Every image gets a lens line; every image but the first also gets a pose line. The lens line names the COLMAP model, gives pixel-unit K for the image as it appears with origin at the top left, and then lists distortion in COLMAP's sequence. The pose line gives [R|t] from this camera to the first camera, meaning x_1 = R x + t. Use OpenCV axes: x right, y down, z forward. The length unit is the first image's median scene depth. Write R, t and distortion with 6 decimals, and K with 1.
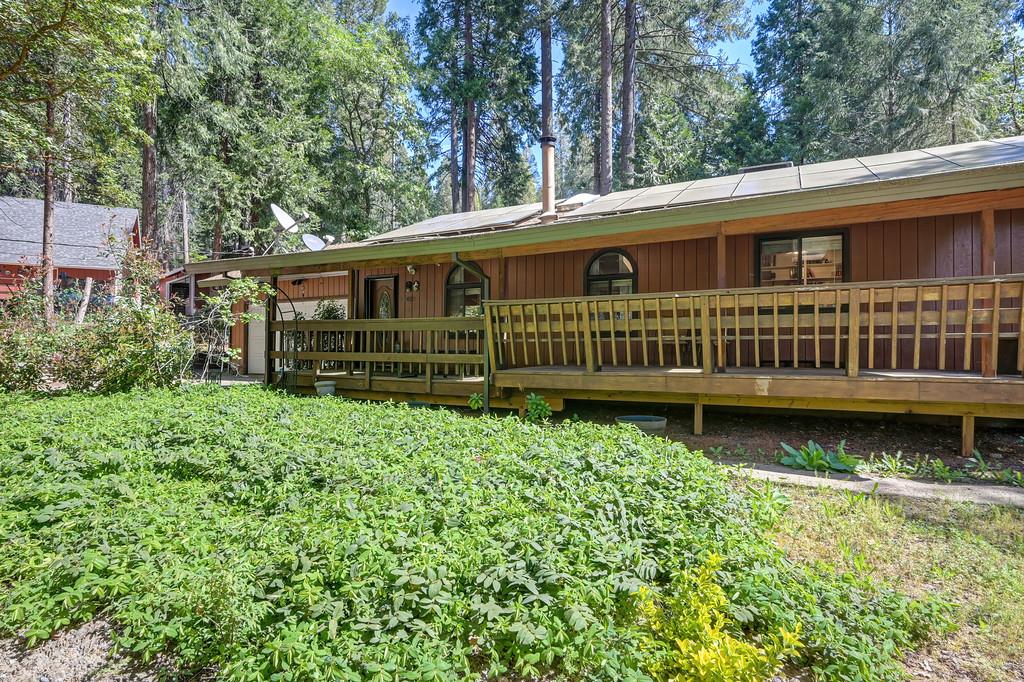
lens RADIAL K [[537.4, 0, 512.2], [0, 537.4, 345.4], [0, 0, 1]] dist [-0.004057, -0.001823]
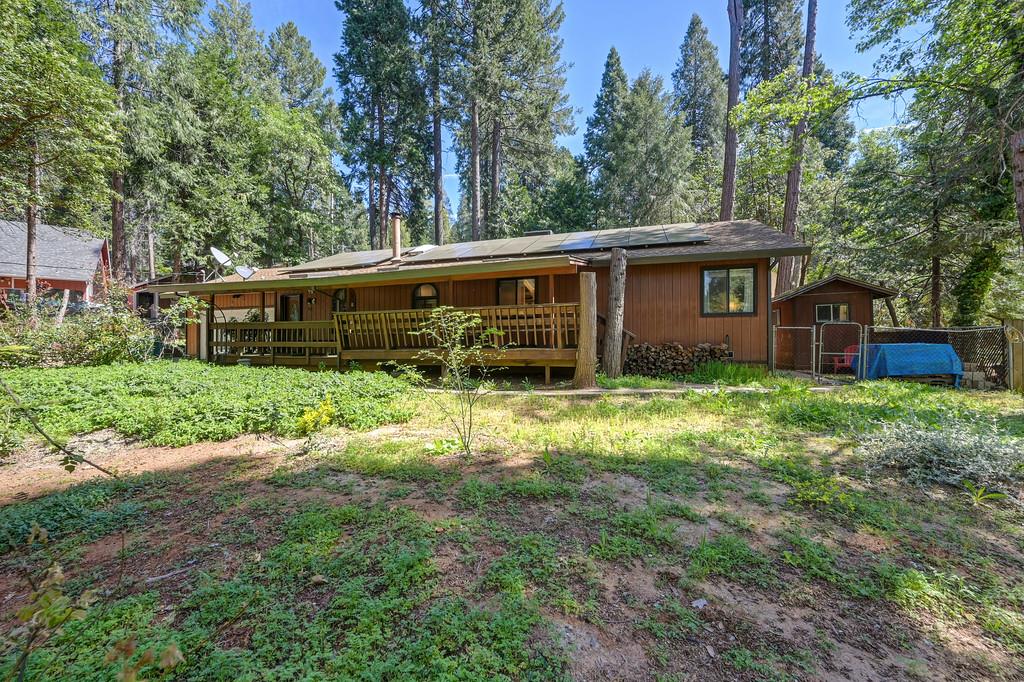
lens RADIAL K [[403.2, 0, 509.1], [0, 403.2, 342.3], [0, 0, 1]] dist [-0.001467, 0.000173]
pose [[0.984291, -0.007205, 0.176407, 0.104335], [0.006402, 0.999966, 0.005118, 0.005941], [-0.176438, -0.003909, 0.984304, -0.163693]]
